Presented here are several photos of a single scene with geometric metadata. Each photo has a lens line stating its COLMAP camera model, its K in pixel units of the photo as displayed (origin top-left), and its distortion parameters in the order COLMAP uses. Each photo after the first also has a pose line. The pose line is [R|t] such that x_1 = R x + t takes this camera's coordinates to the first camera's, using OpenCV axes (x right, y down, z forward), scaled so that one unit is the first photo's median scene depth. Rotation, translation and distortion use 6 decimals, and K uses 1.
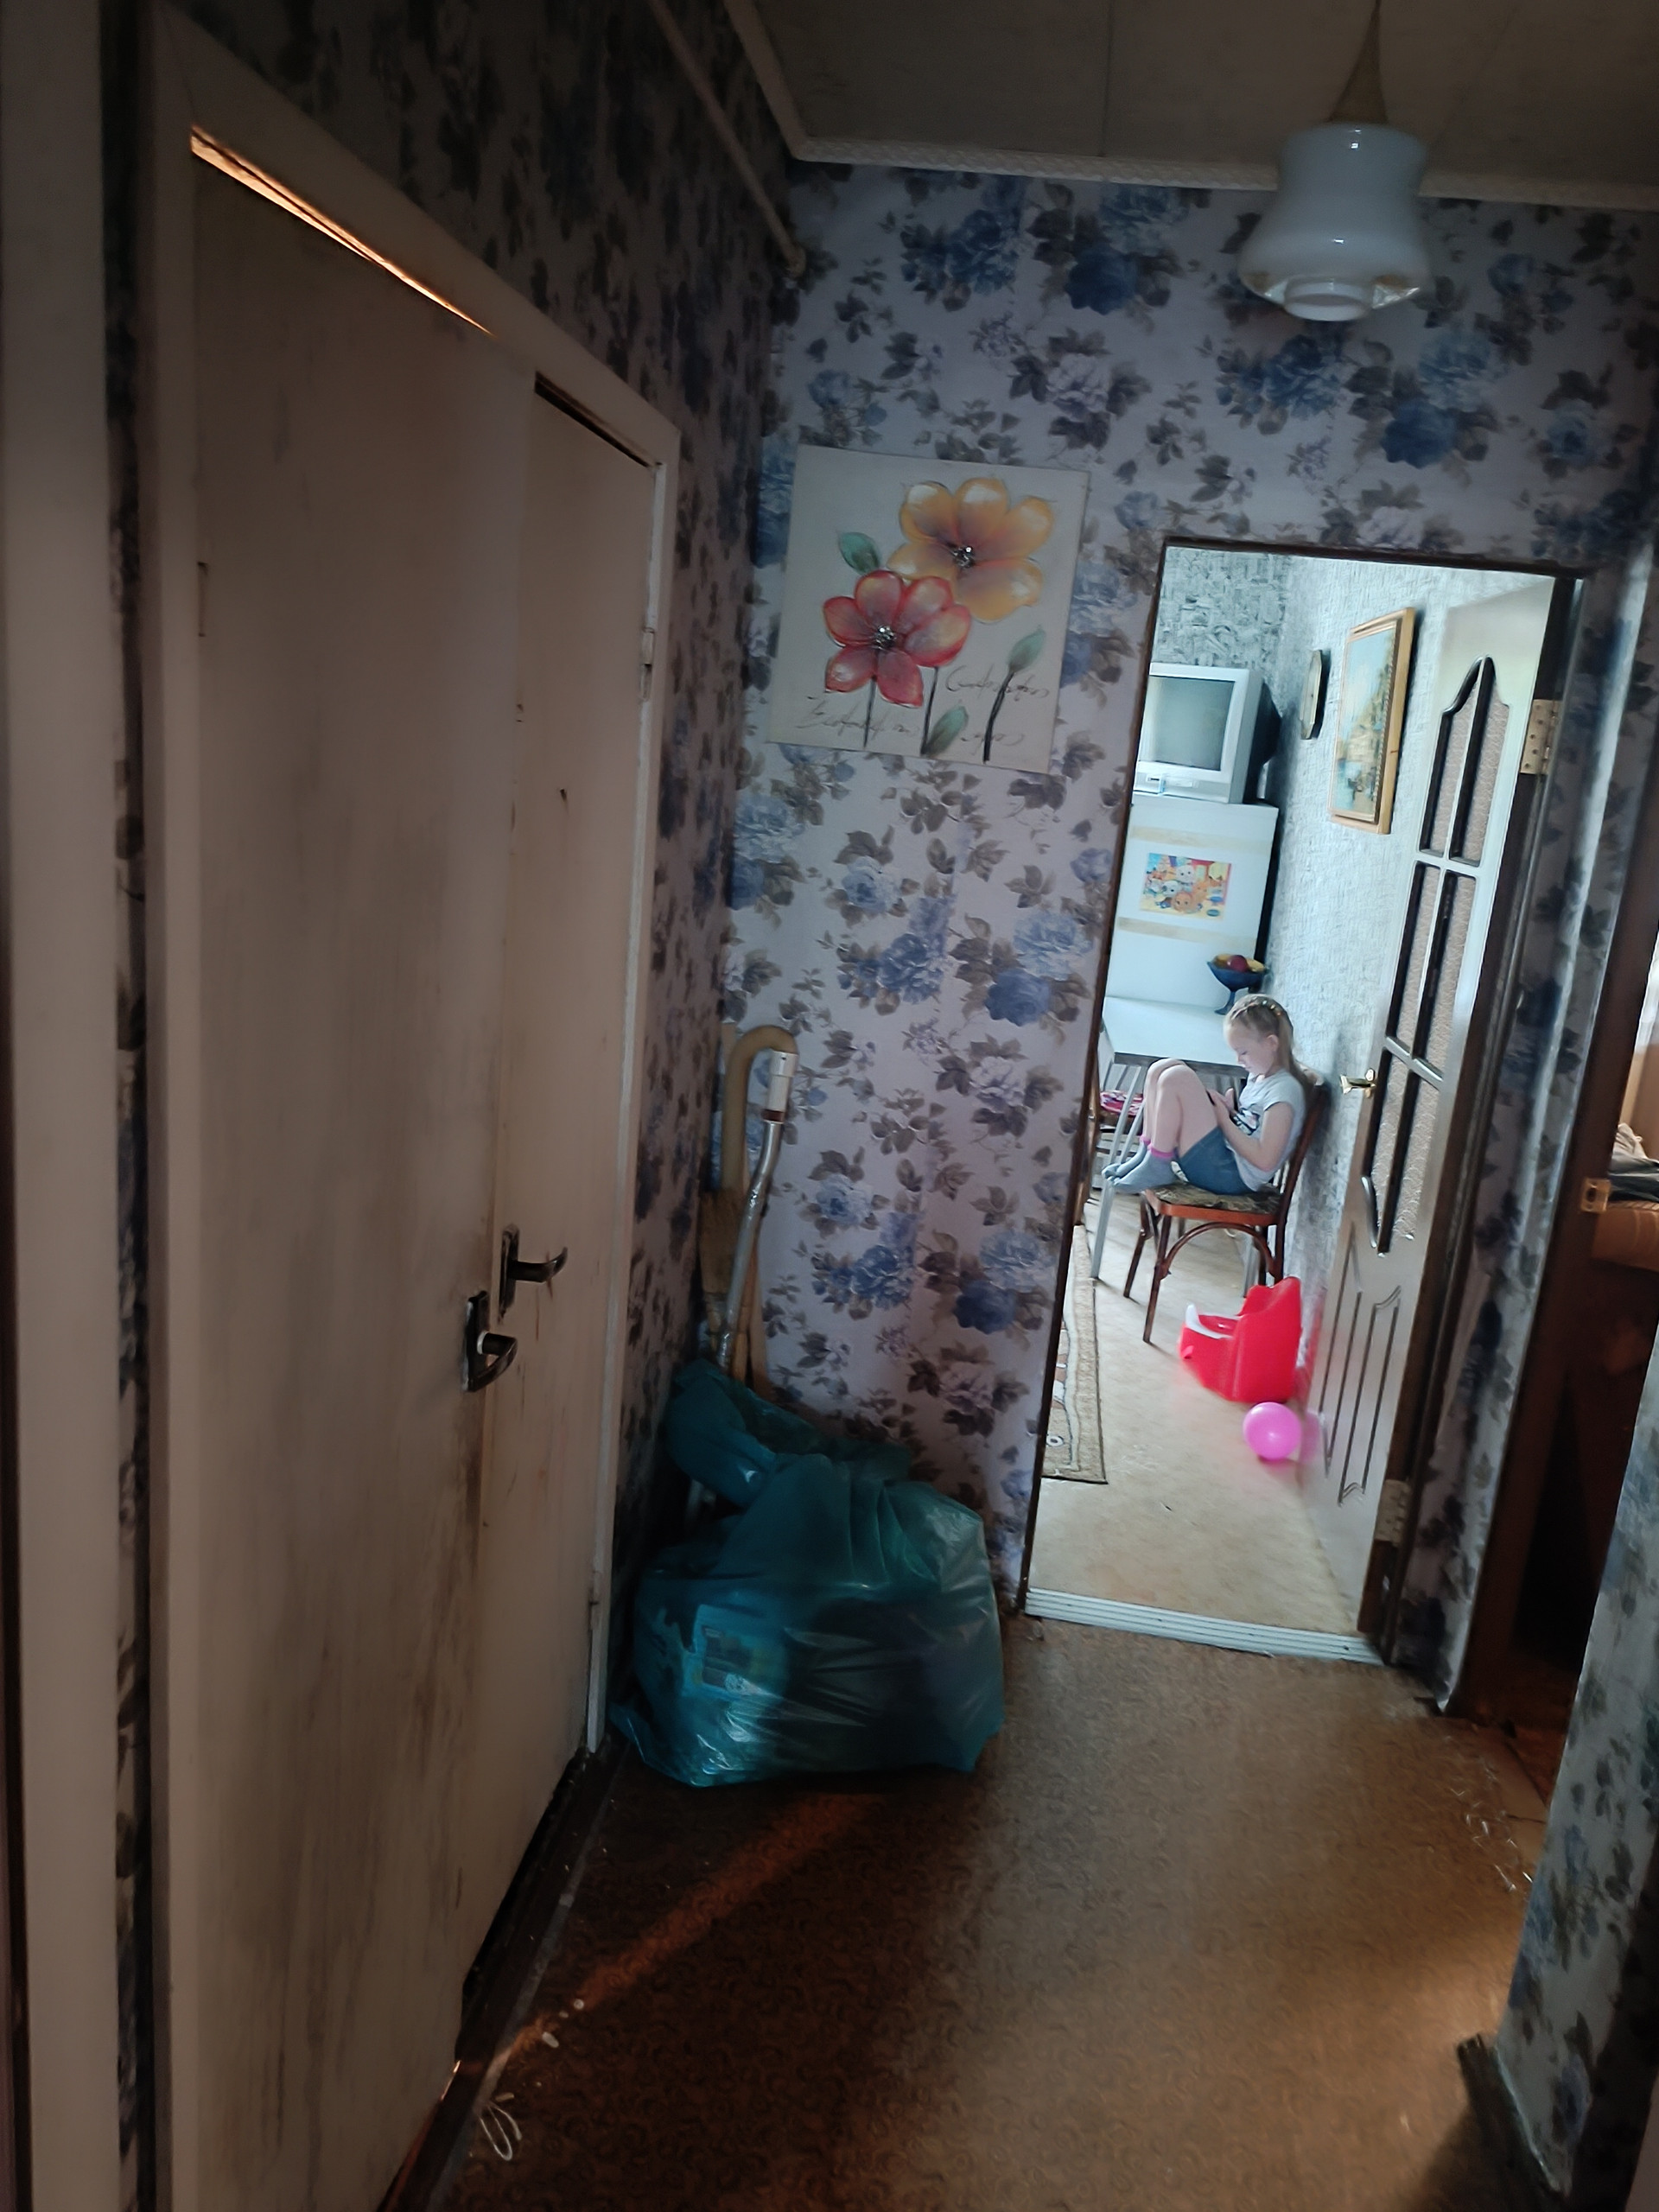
lens RADIAL K [[1589.3, 0, 834.7], [0, 1589.3, 1078.1], [0, 0, 1]] dist [0.050765, -0.055112]
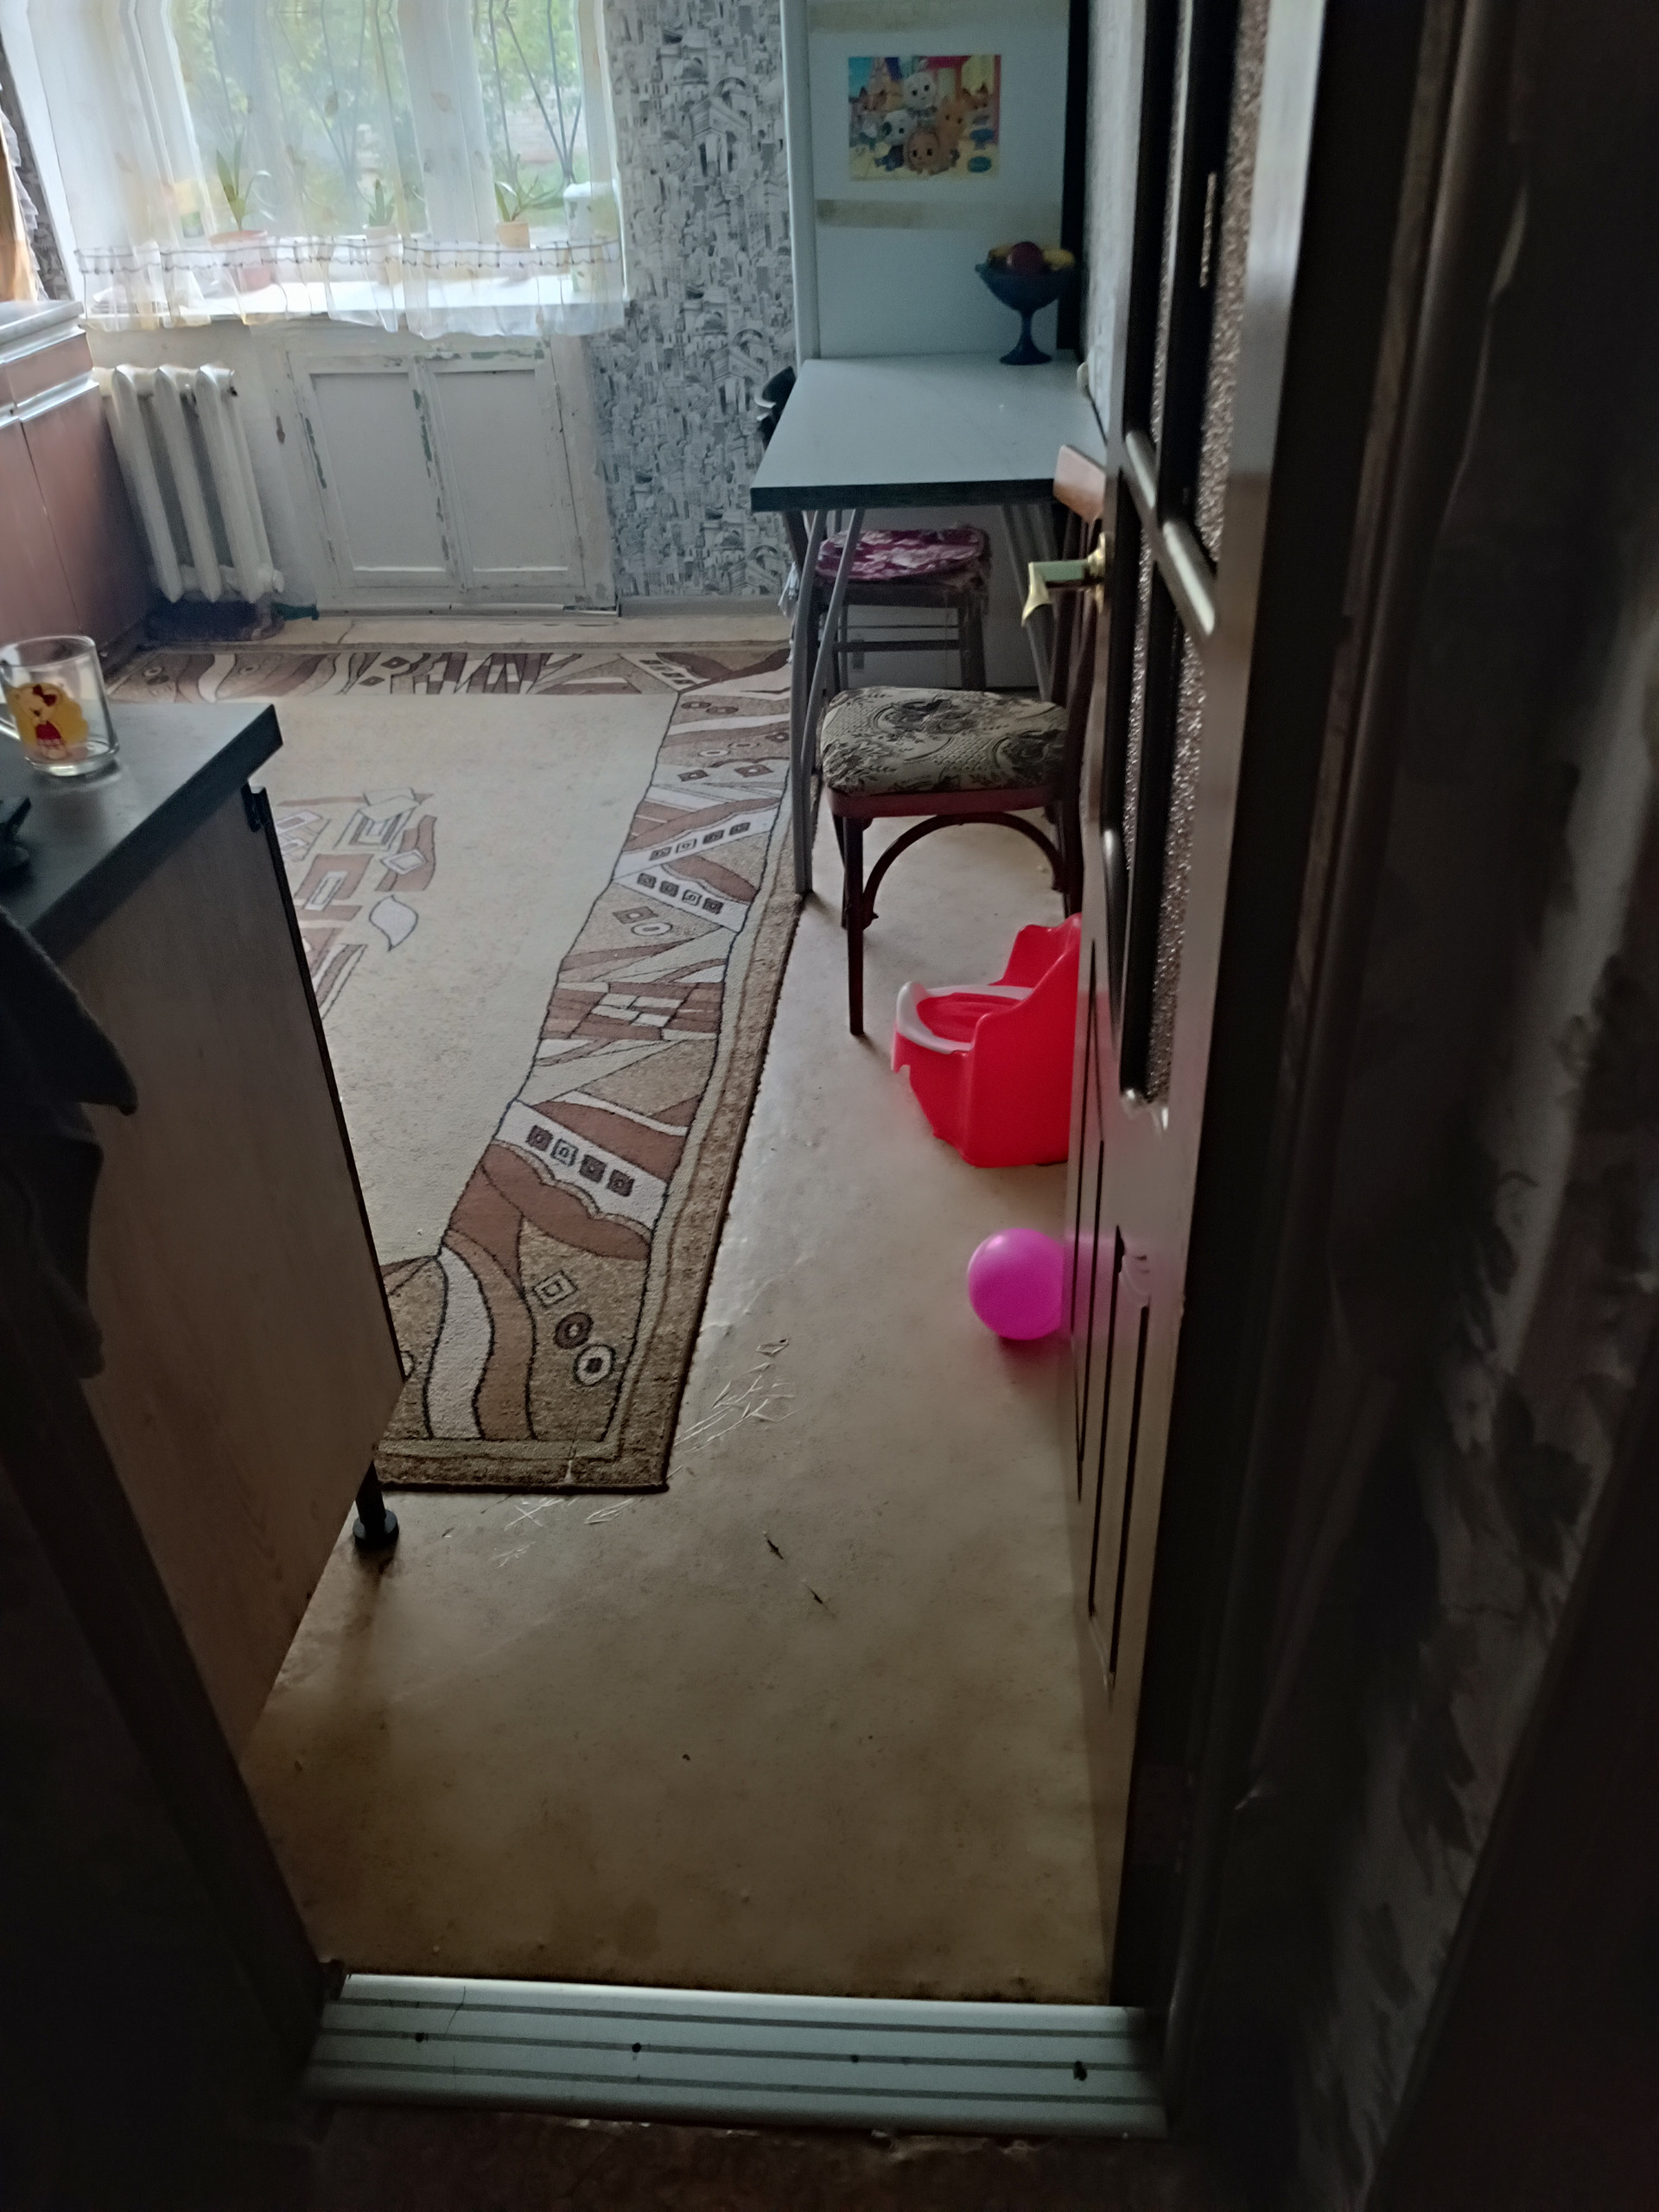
lens RADIAL K [[1589.3, 0, 834.7], [0, 1589.3, 1078.1], [0, 0, 1]] dist [0.050765, -0.055112]
pose [[0.988890, -0.145431, -0.030763, 0.333230], [0.146834, 0.923434, 0.354556, -0.033553], [-0.023156, -0.355134, 0.934529, 0.772925]]
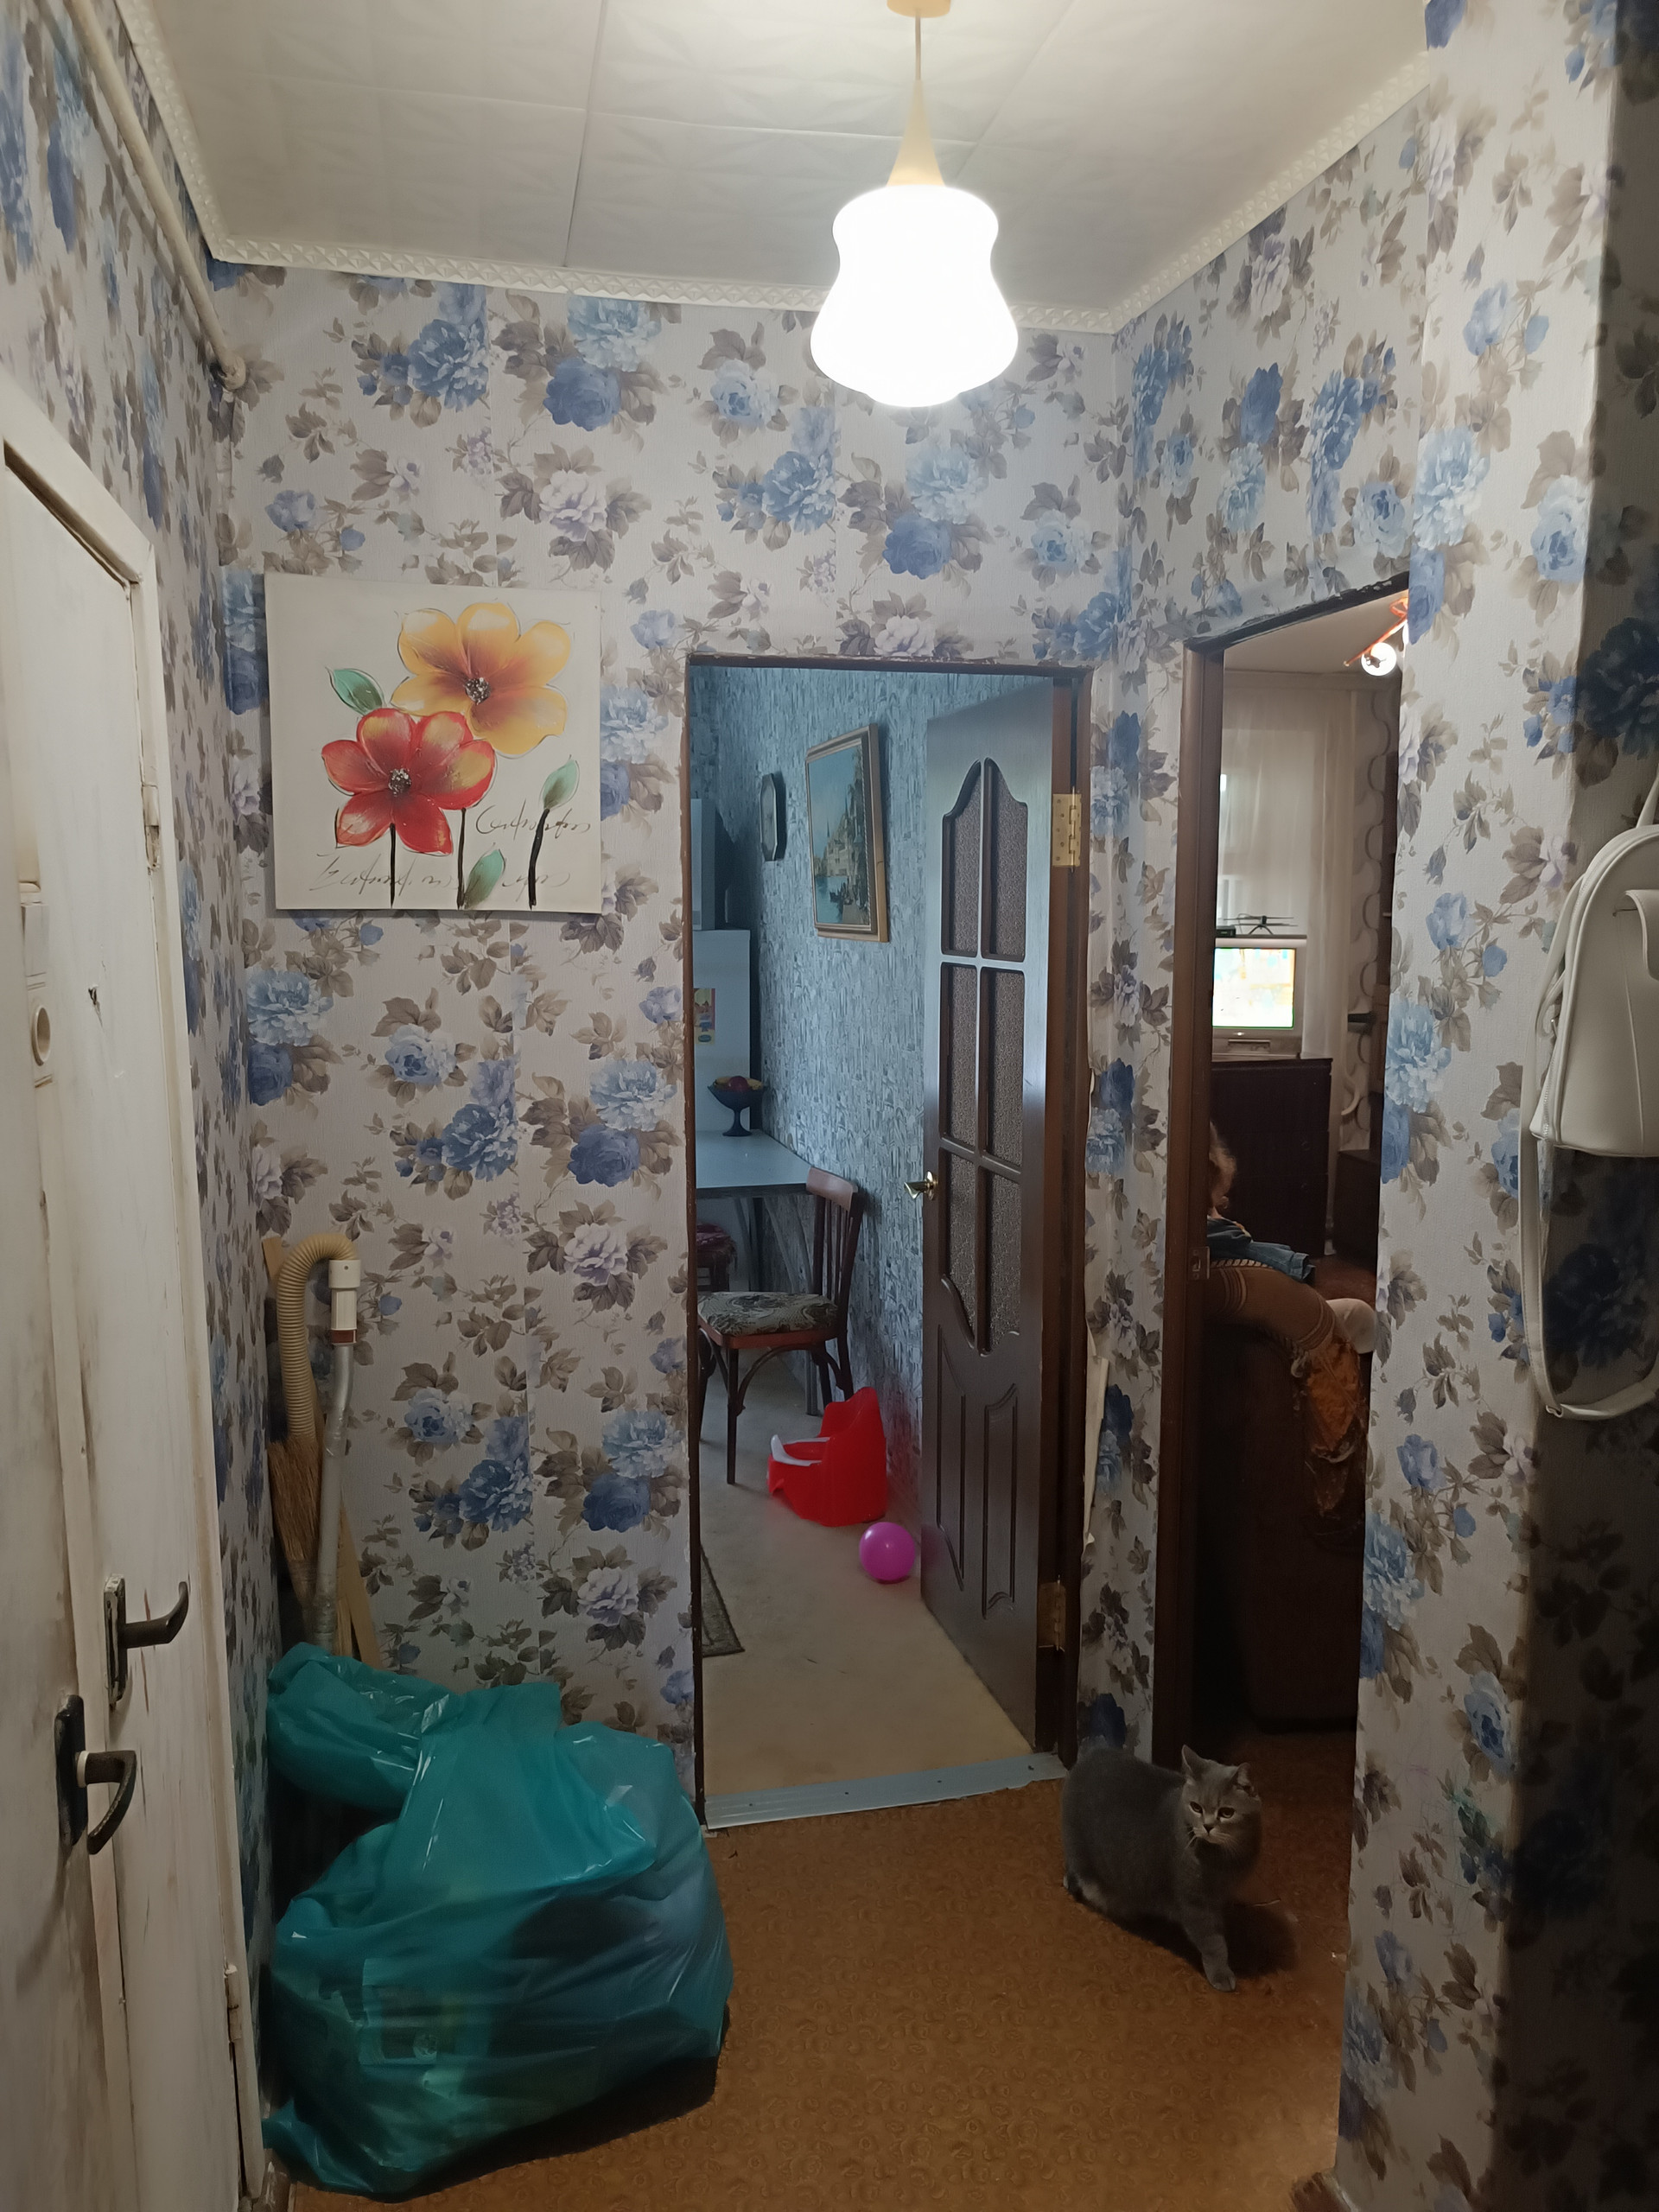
lens RADIAL K [[1549.9, 0, 795.4], [0, 1549.9, 1099.6], [0, 0, 1]] dist [0.023337, -0.008155]
pose [[0.934355, -0.140343, 0.327544, -0.070966], [0.163316, 0.985611, -0.043568, -0.027135], [-0.316716, 0.094201, 0.943831, 0.128889]]
